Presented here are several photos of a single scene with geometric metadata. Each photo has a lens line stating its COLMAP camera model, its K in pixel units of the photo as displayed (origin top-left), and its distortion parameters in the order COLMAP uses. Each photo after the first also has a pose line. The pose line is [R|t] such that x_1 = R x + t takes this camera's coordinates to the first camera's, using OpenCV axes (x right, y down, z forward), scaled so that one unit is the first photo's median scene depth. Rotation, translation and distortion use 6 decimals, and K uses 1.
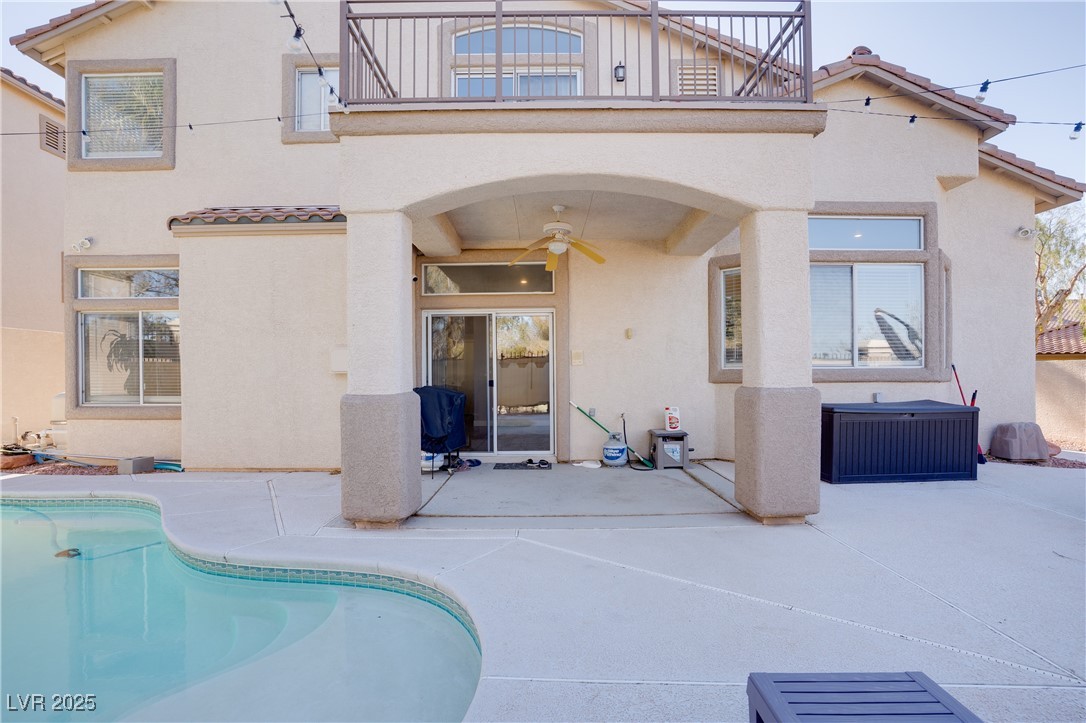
lens RADIAL K [[581.5, 0, 543.6], [0, 581.5, 372.9], [0, 0, 1]] dist [-0.023985, -0.000101]
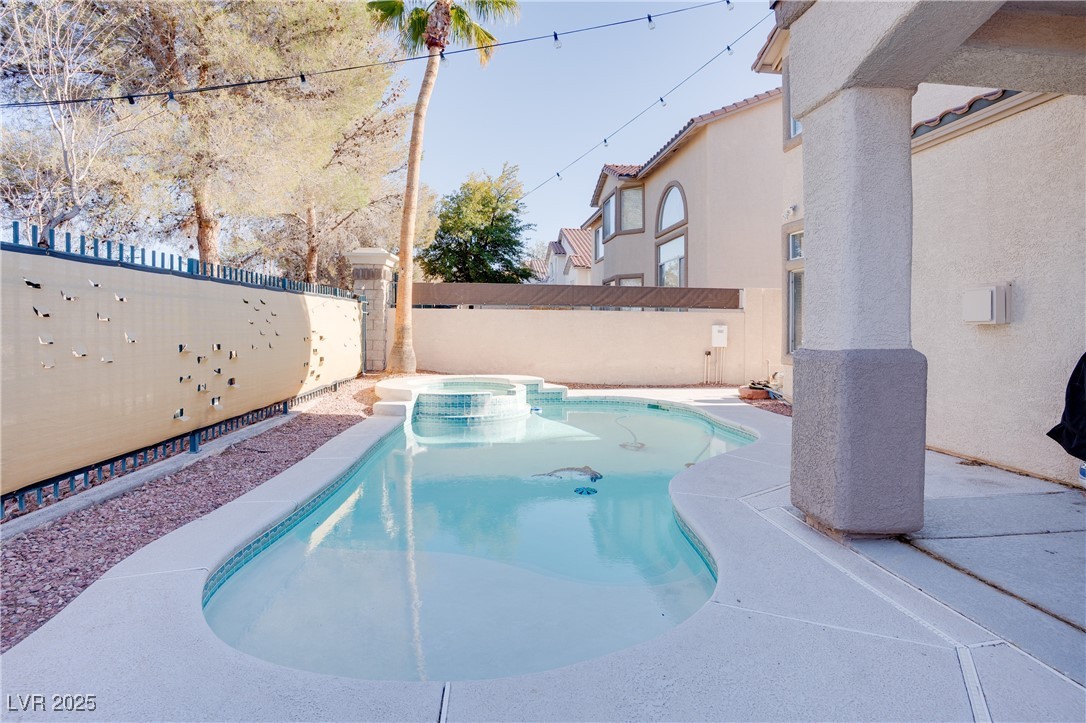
lens RADIAL K [[557.7, 0, 542.5], [0, 557.7, 329.4], [0, 0, 1]] dist [0.001032, 0.000283]
pose [[0.140580, 0.008801, -0.990030, 0.248138], [-0.007753, 0.999940, 0.007788, 0.005425], [0.990039, 0.006581, 0.140640, 0.373511]]
